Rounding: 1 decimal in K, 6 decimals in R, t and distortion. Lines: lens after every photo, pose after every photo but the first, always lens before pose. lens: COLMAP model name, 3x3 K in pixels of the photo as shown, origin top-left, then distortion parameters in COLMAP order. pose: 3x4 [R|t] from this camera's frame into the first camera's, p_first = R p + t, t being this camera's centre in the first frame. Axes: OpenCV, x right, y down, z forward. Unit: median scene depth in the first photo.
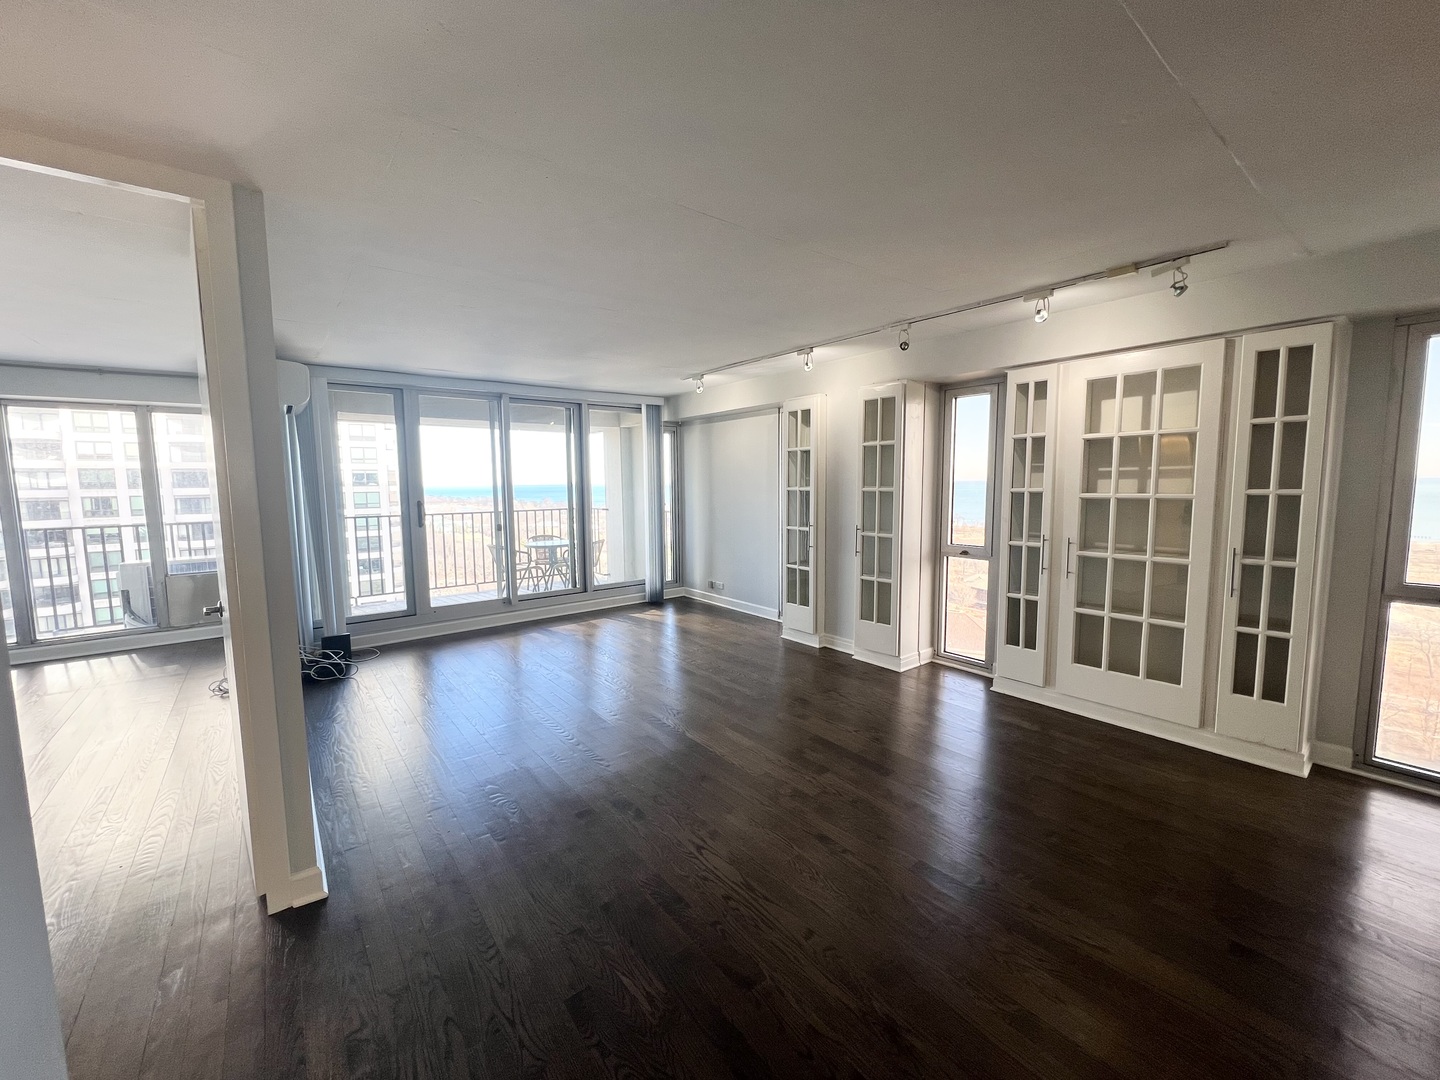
lens RADIAL K [[577.4, 0, 715.9], [0, 577.4, 534.7], [0, 0, 1]] dist [0.000862, 0.000861]
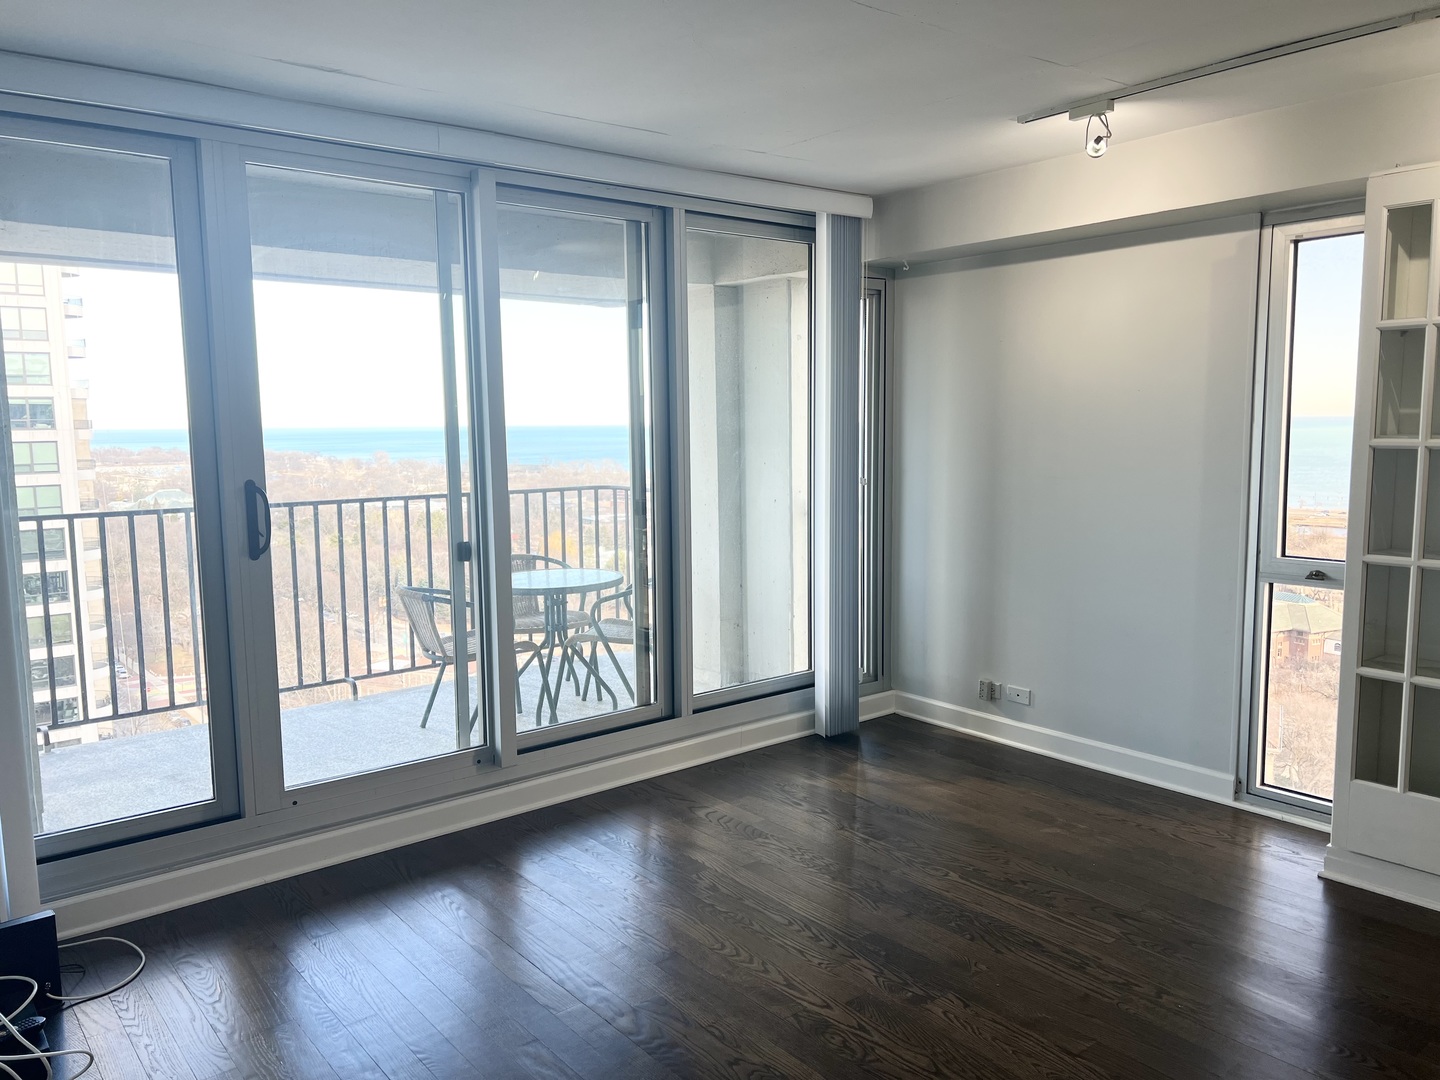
lens RADIAL K [[1080.7, 0, 721.5], [0, 1080.7, 541.9], [0, 0, 1]] dist [0.010408, 0.004409]
pose [[0.999652, 0.000669, 0.026353, -0.231677], [-0.001111, 0.999859, 0.016764, -0.027686], [-0.026338, -0.016788, 0.999512, 0.328113]]
